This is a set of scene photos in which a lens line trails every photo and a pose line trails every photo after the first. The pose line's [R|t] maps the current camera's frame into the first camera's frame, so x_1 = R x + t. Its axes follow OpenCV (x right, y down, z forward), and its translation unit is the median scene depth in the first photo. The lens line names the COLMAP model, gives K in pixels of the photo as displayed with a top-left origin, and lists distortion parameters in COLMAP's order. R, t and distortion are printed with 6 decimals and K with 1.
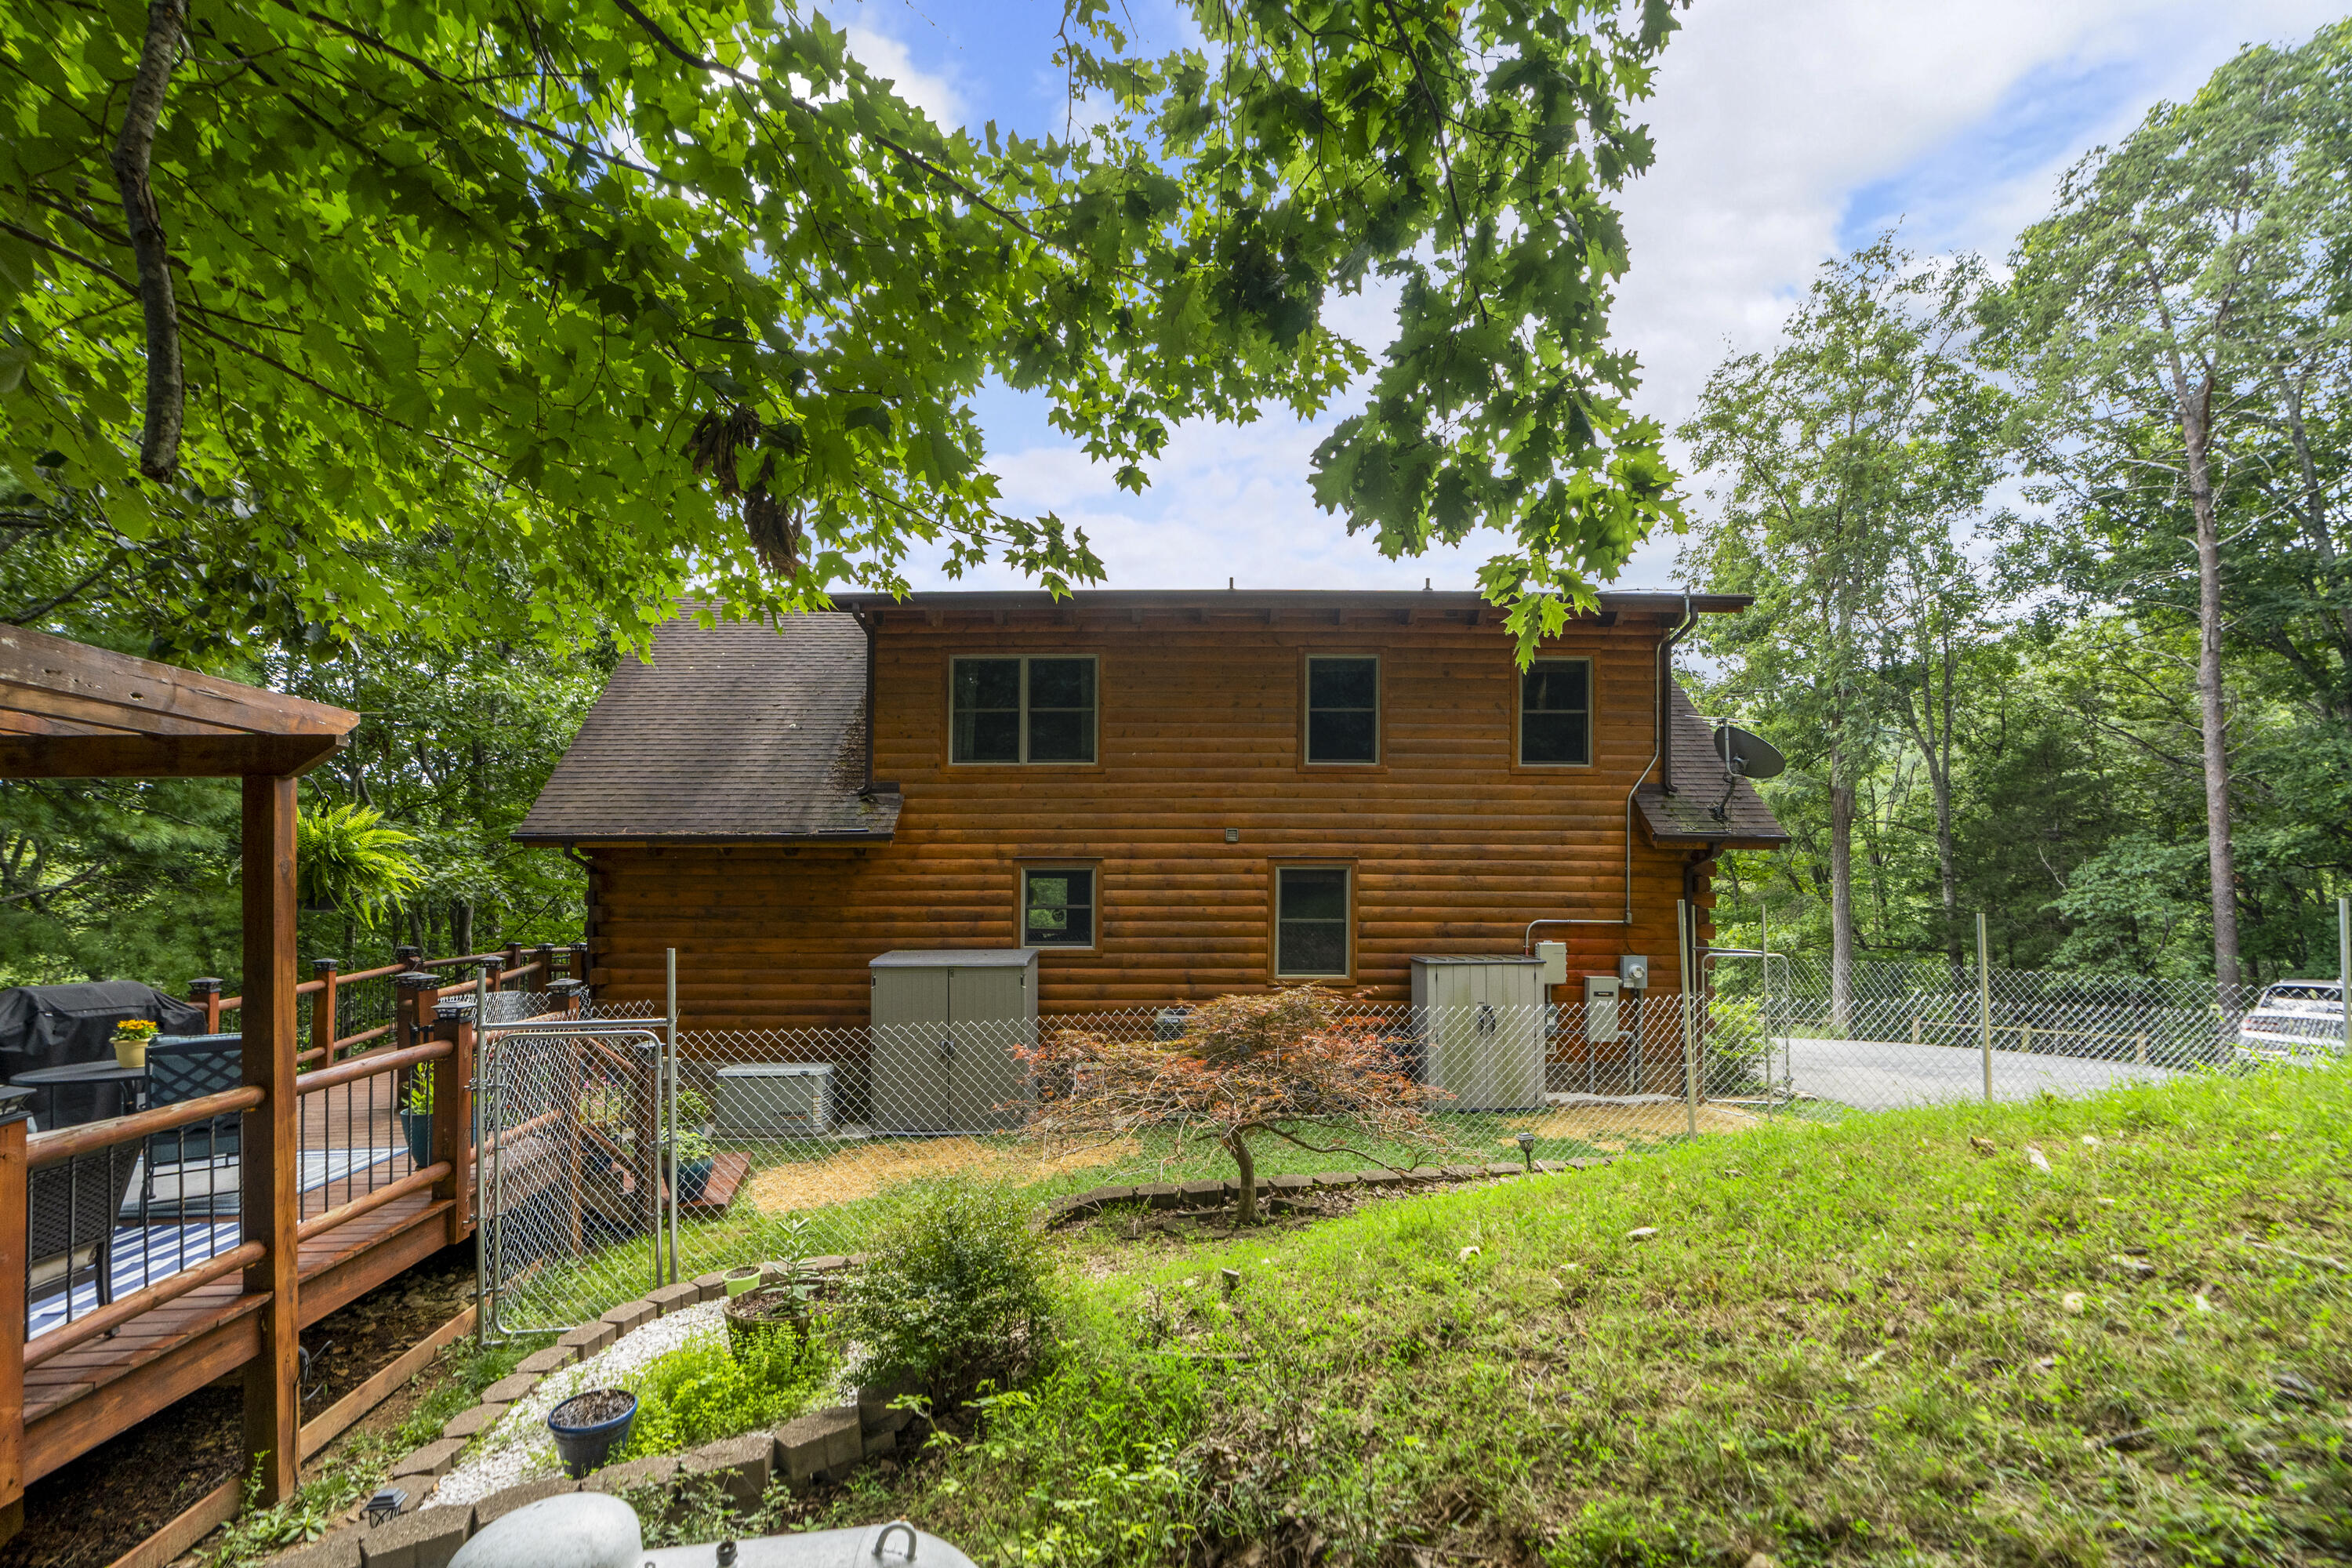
lens RADIAL K [[1070.1, 0, 1134.3], [0, 1070.1, 904.0], [0, 0, 1]] dist [0.002532, 0.000082]
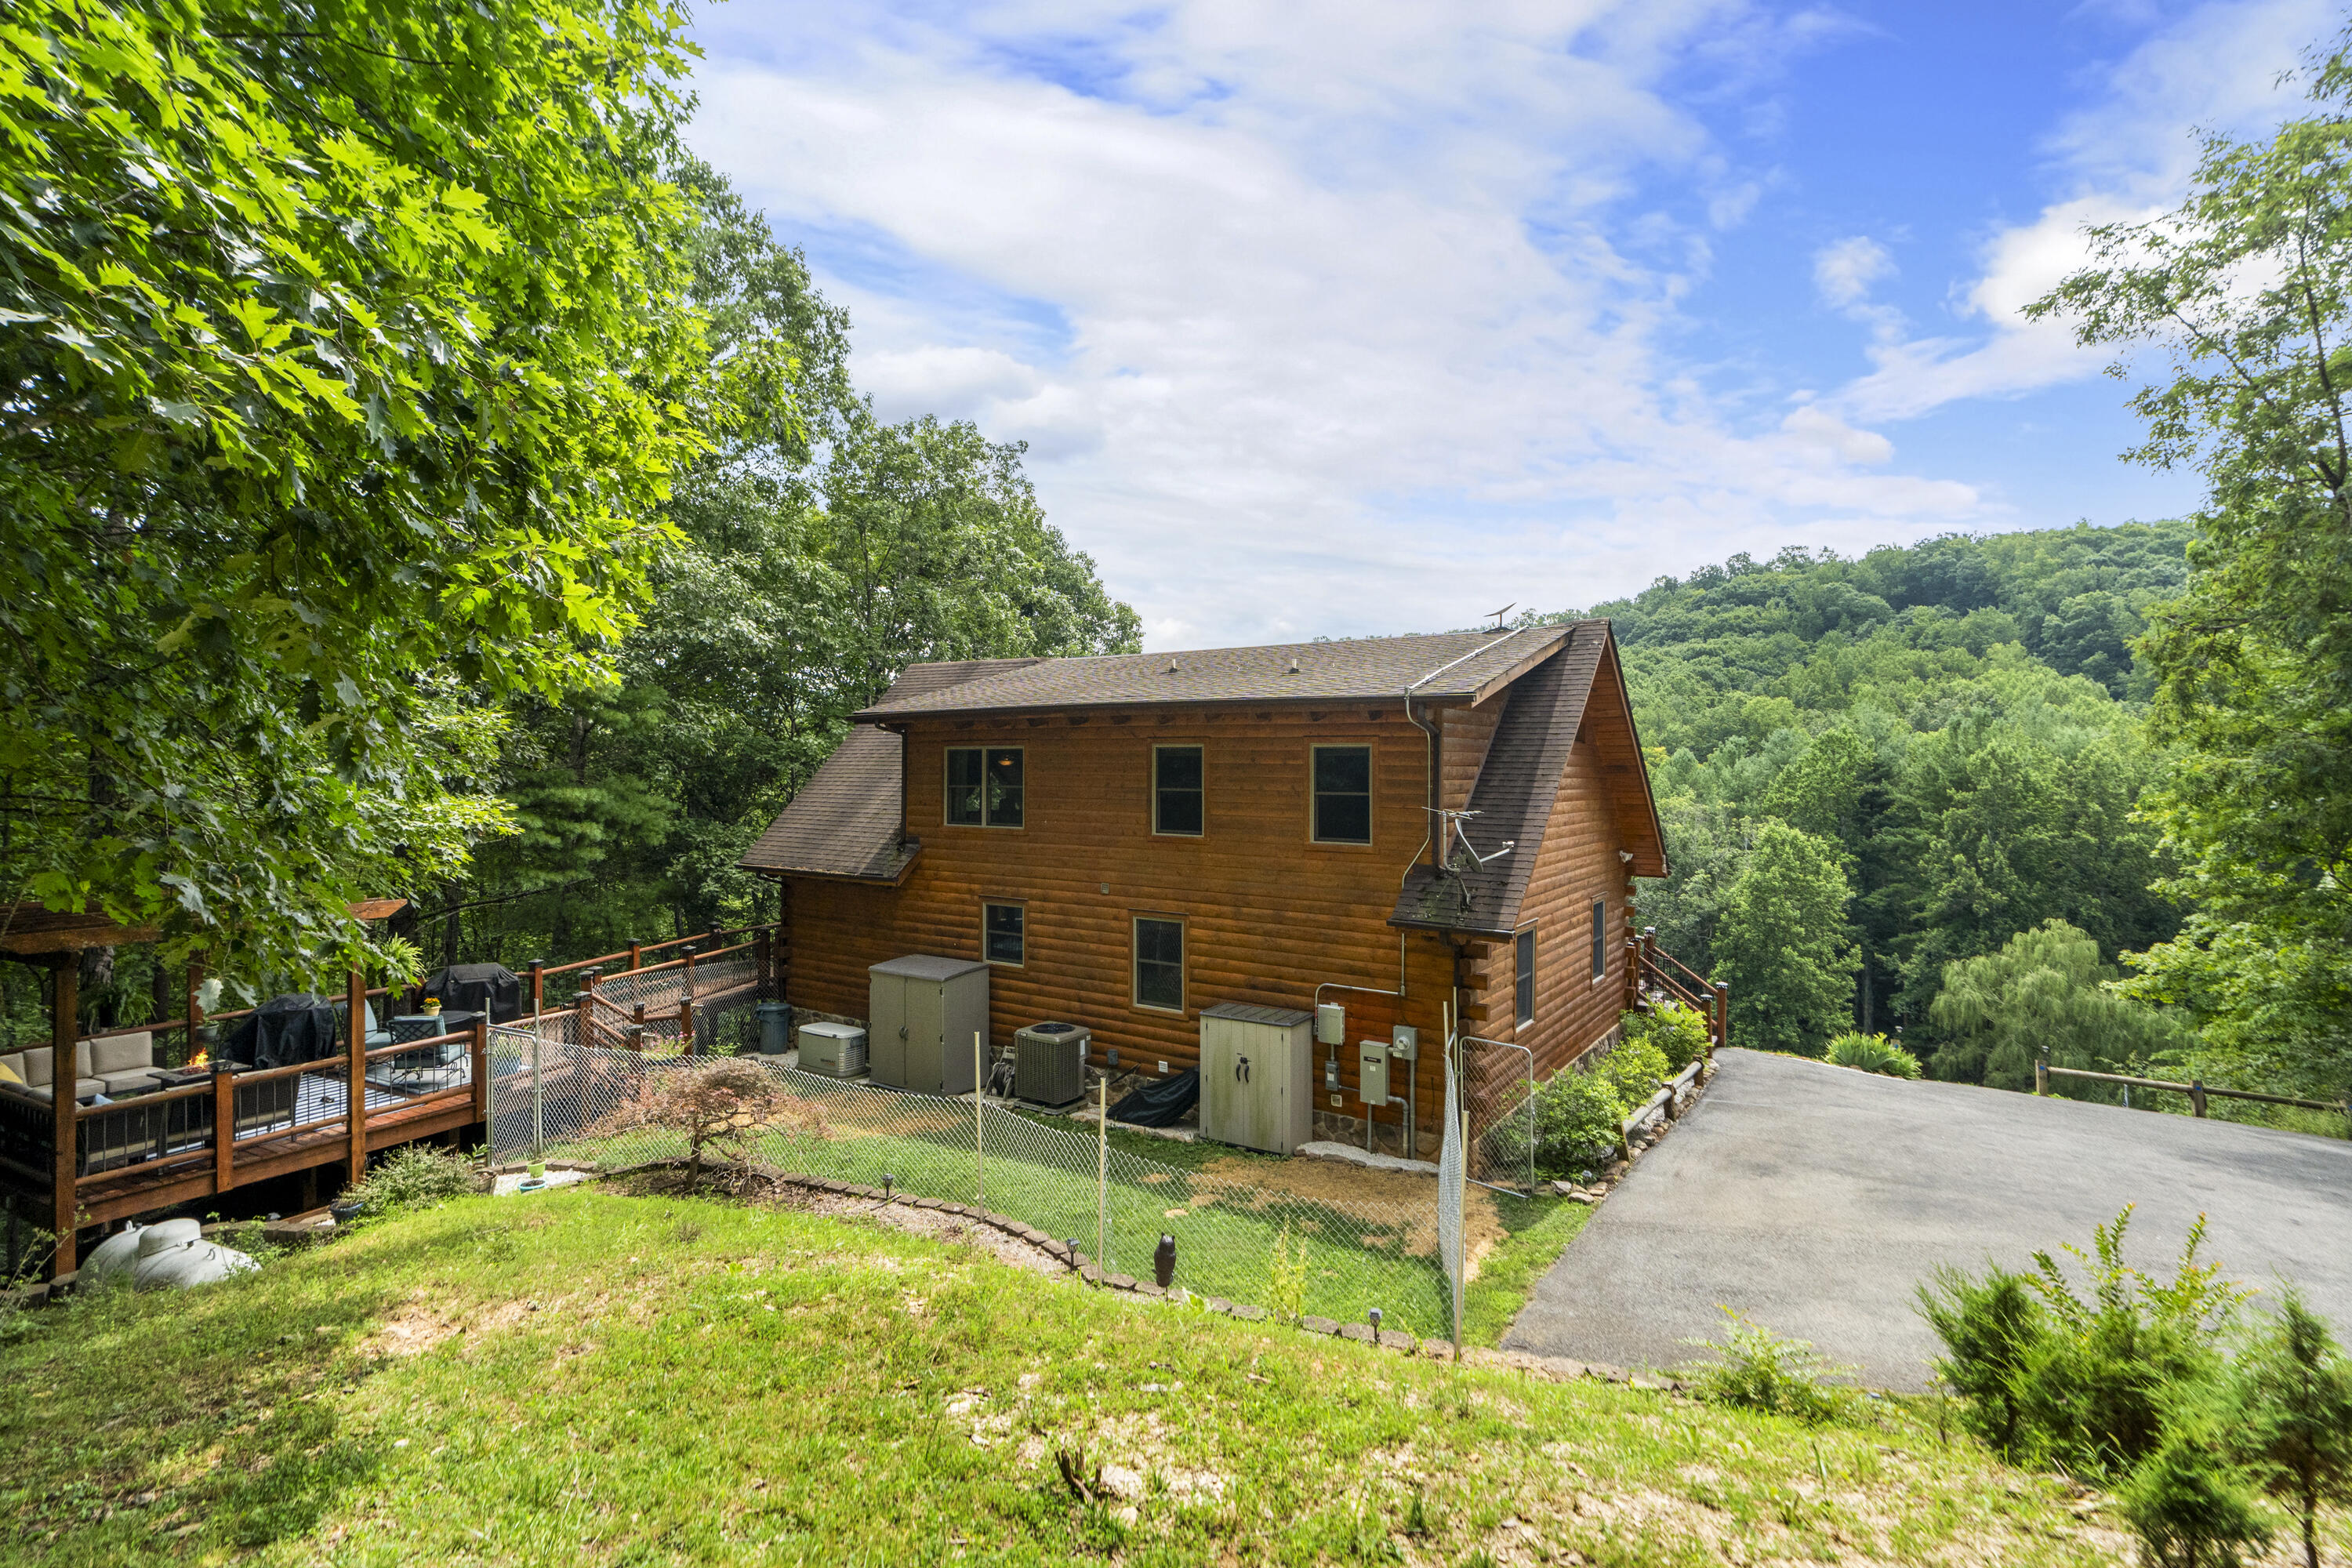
lens RADIAL K [[1175.6, 0, 1175.4], [0, 1175.6, 771.2], [0, 0, 1]] dist [0.001555, 0.000075]
pose [[0.812739, 0.008854, -0.582560, 0.962660], [-0.000654, 0.999898, 0.014285, -0.222478], [0.582627, -0.011229, 0.812662, -0.073772]]
